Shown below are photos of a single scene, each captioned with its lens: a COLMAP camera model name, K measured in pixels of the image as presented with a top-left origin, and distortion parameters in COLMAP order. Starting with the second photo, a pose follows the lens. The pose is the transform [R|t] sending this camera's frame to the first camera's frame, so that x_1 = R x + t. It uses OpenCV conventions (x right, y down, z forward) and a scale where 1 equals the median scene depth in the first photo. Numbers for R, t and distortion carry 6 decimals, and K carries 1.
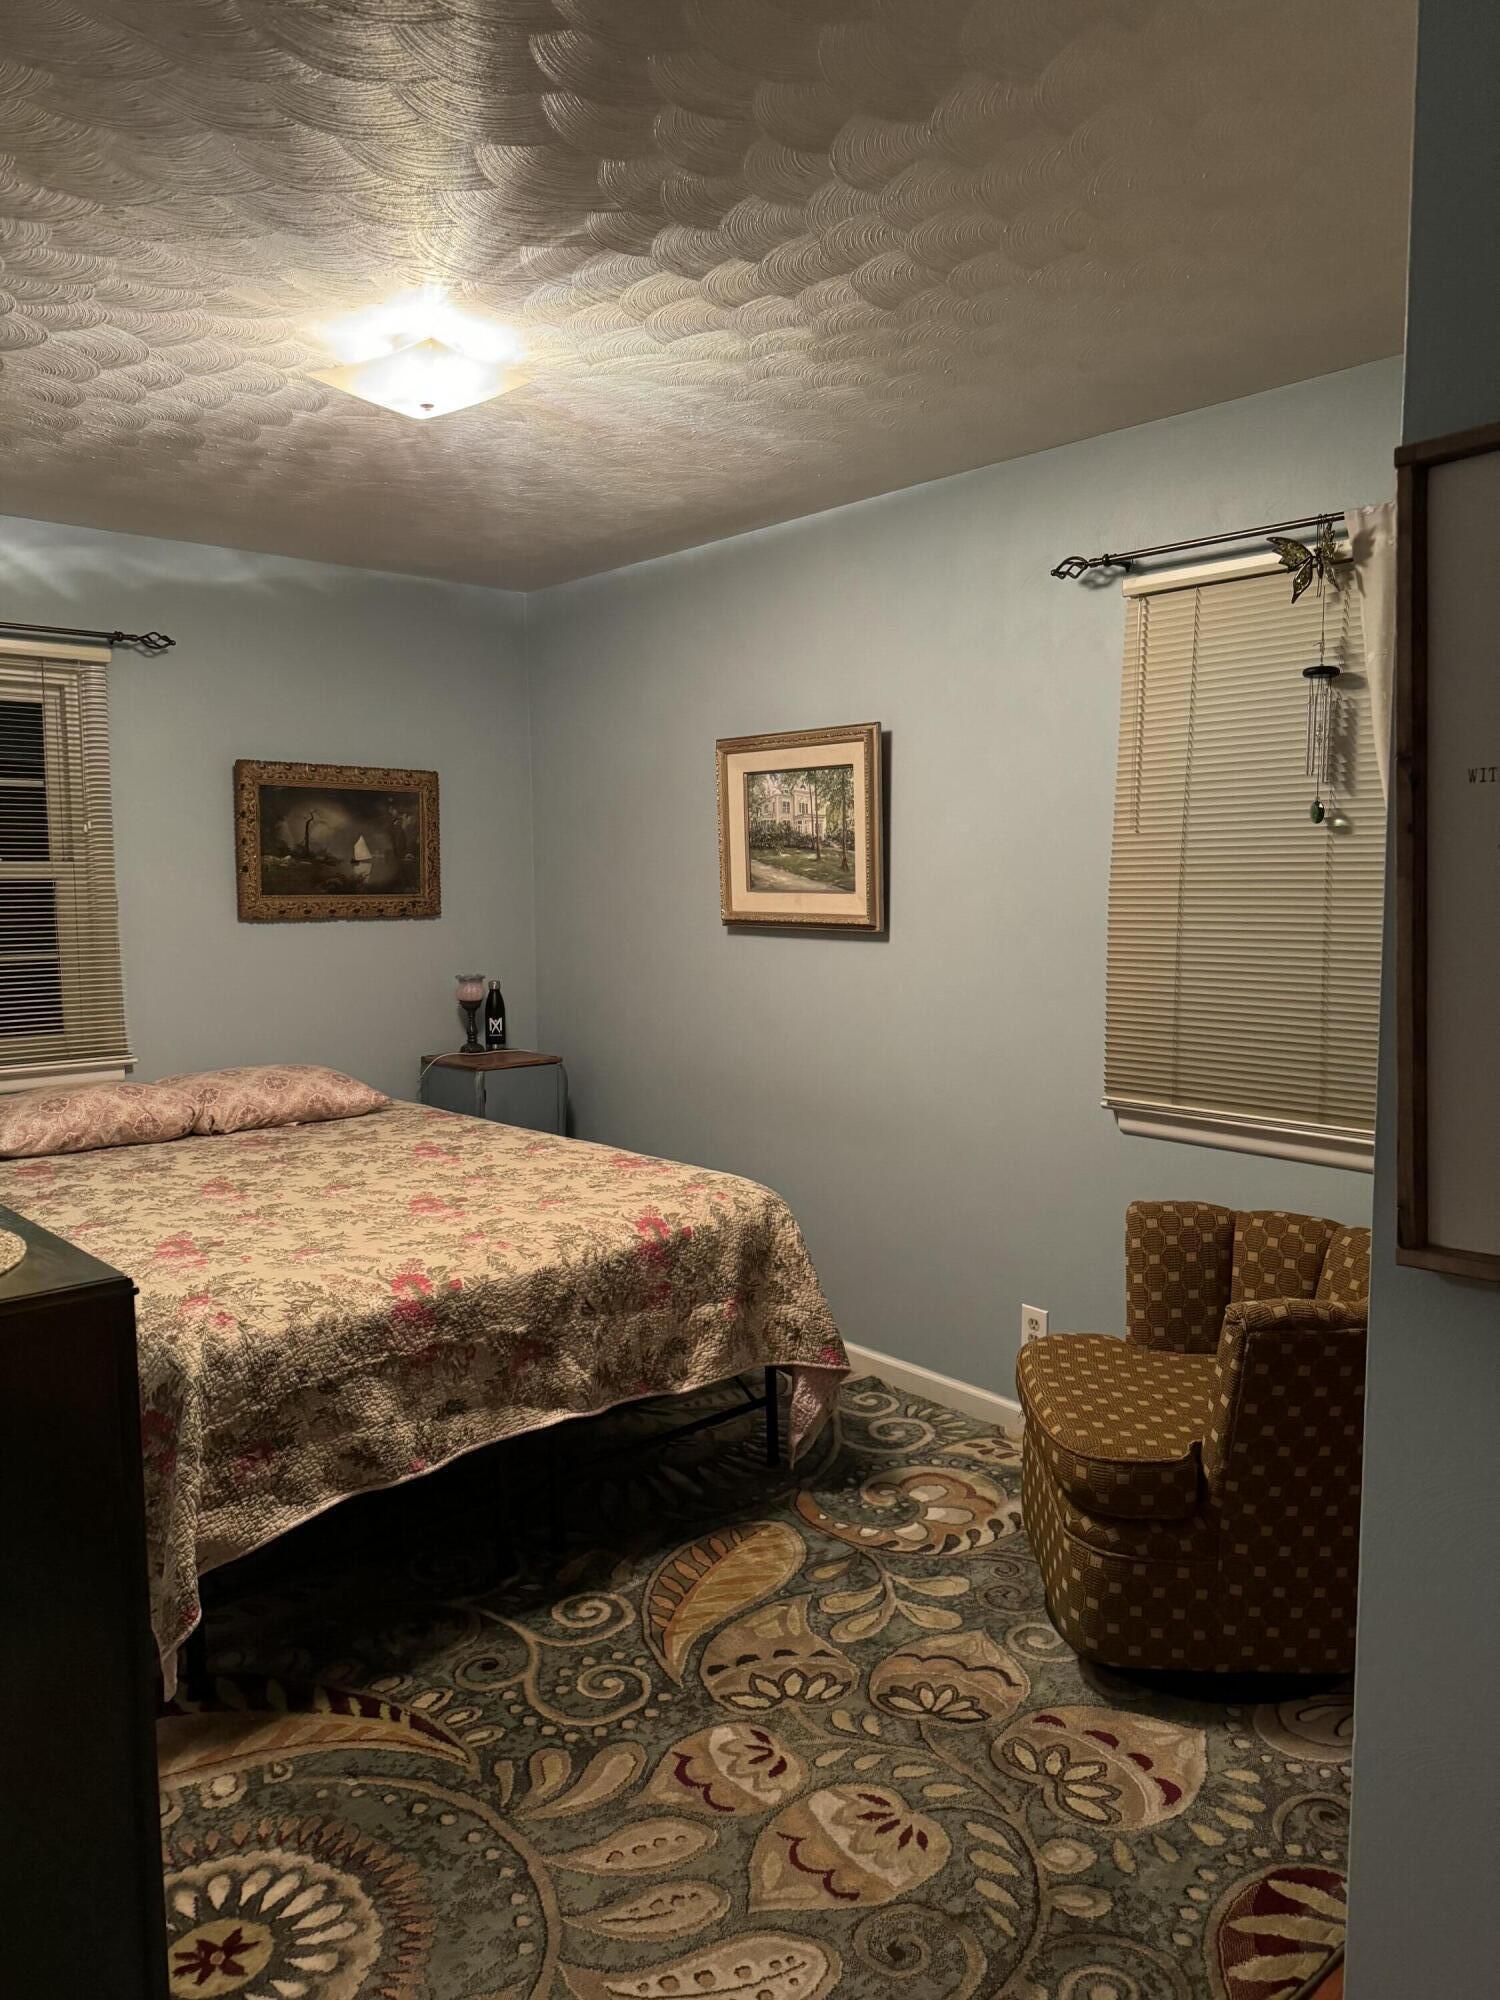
lens RADIAL K [[1422.7, 0, 732.2], [0, 1422.7, 997.0], [0, 0, 1]] dist [0.030581, -0.027359]
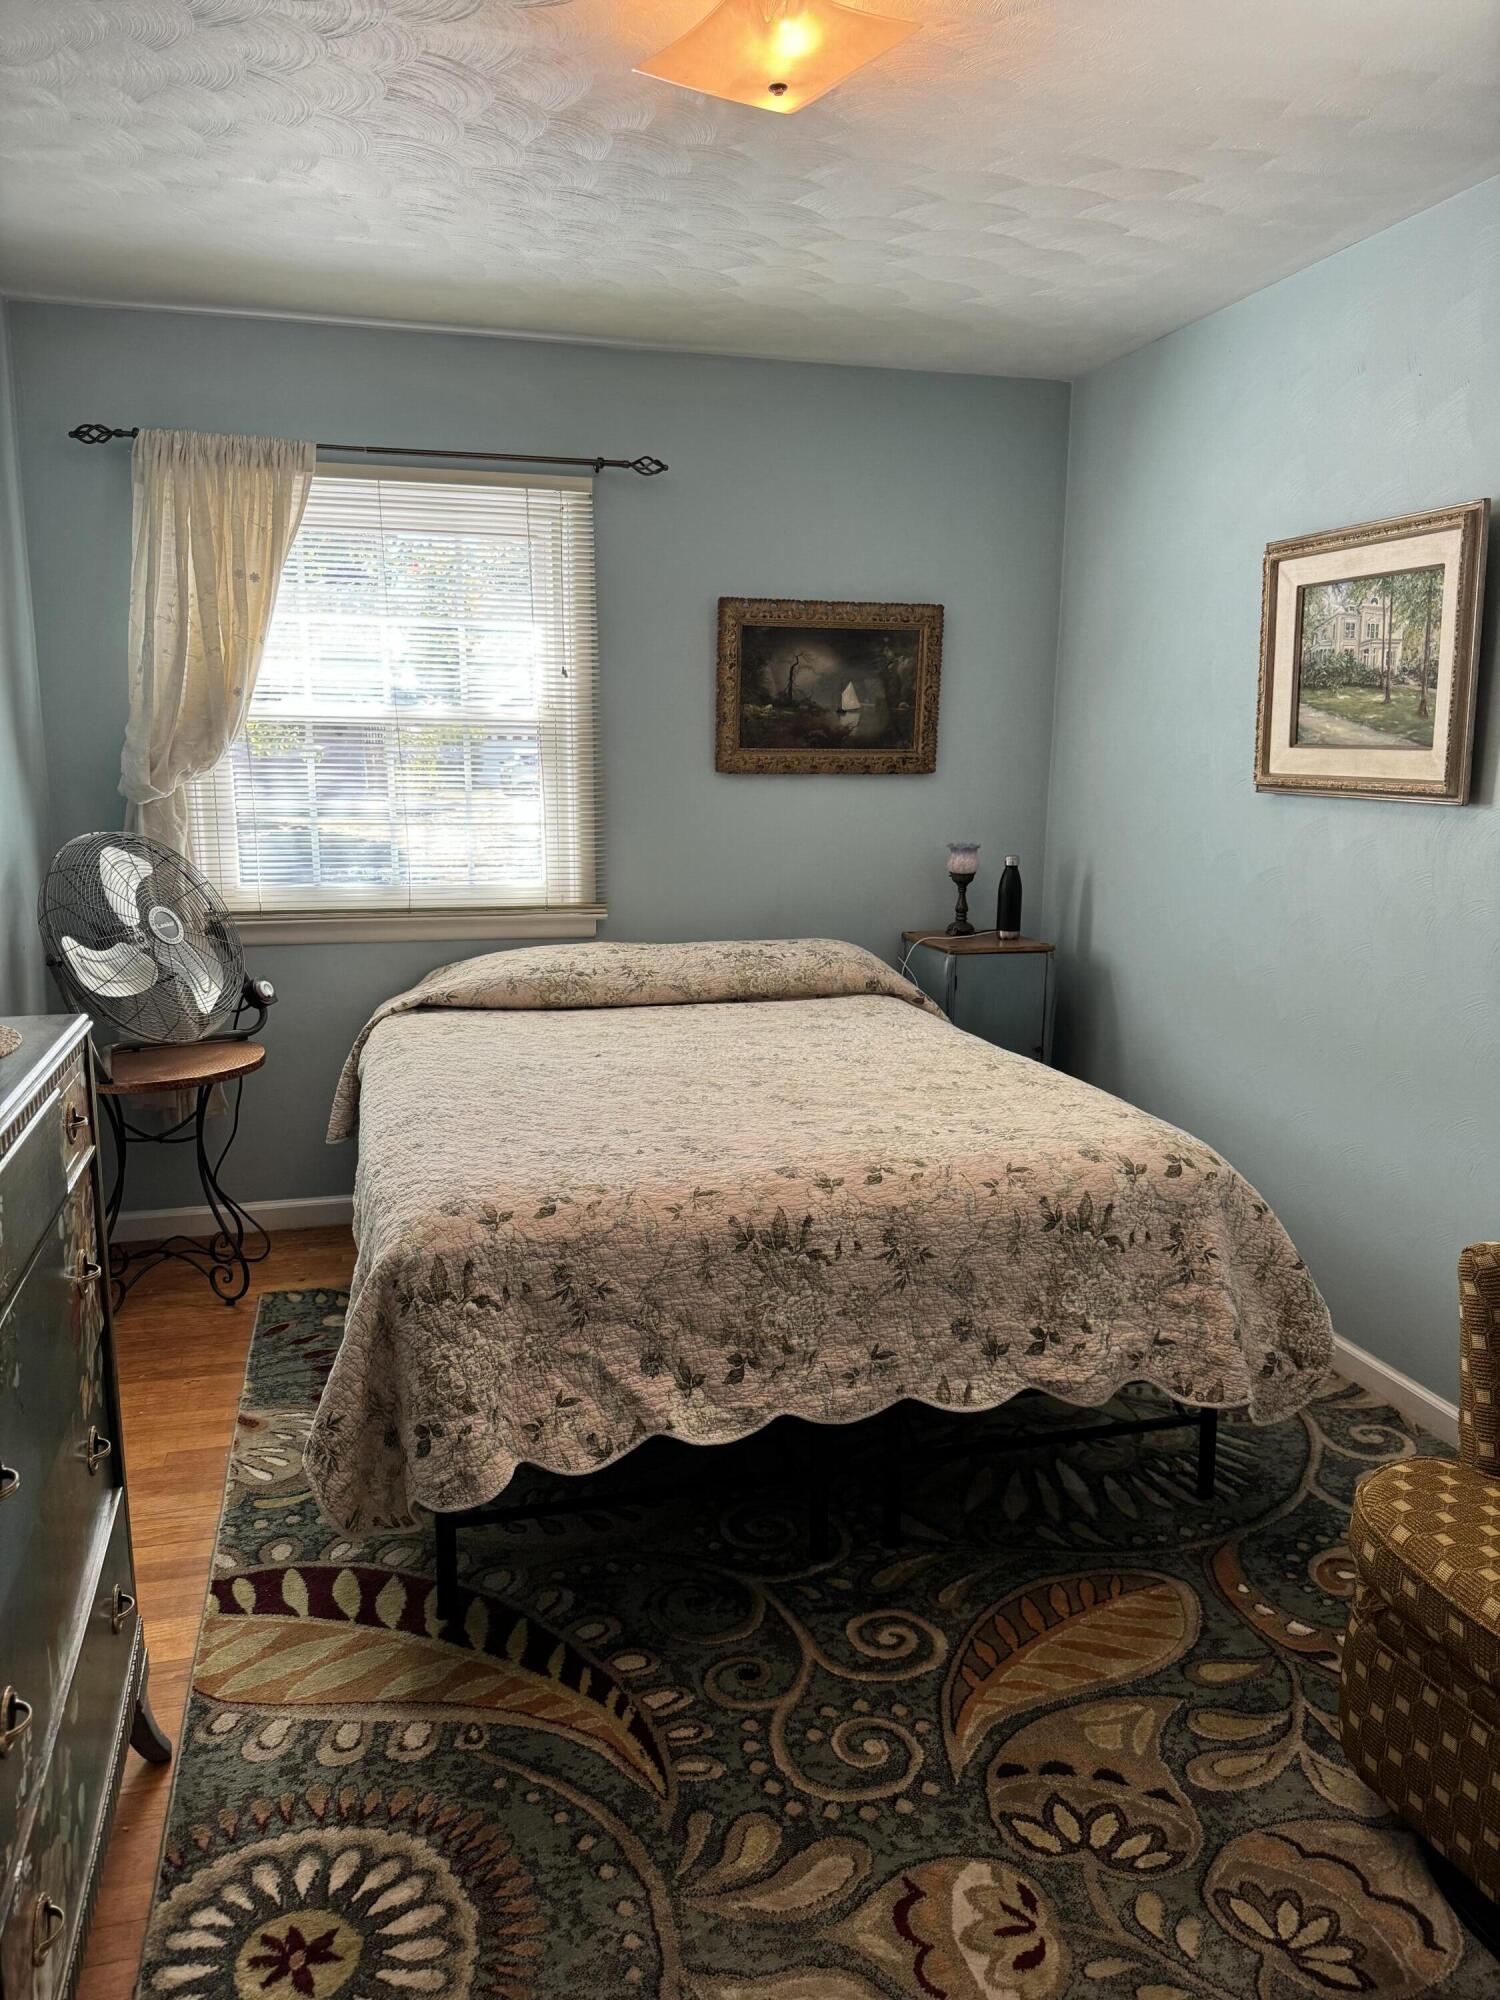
lens RADIAL K [[1422.7, 0, 749.4], [0, 1422.7, 1010.0], [0, 0, 1]] dist [0.030581, -0.027359]
pose [[0.897096, 0.092315, -0.432084, 0.145915], [-0.050767, 0.992989, 0.106751, -0.002290], [0.438910, -0.073830, 0.895493, 0.276176]]
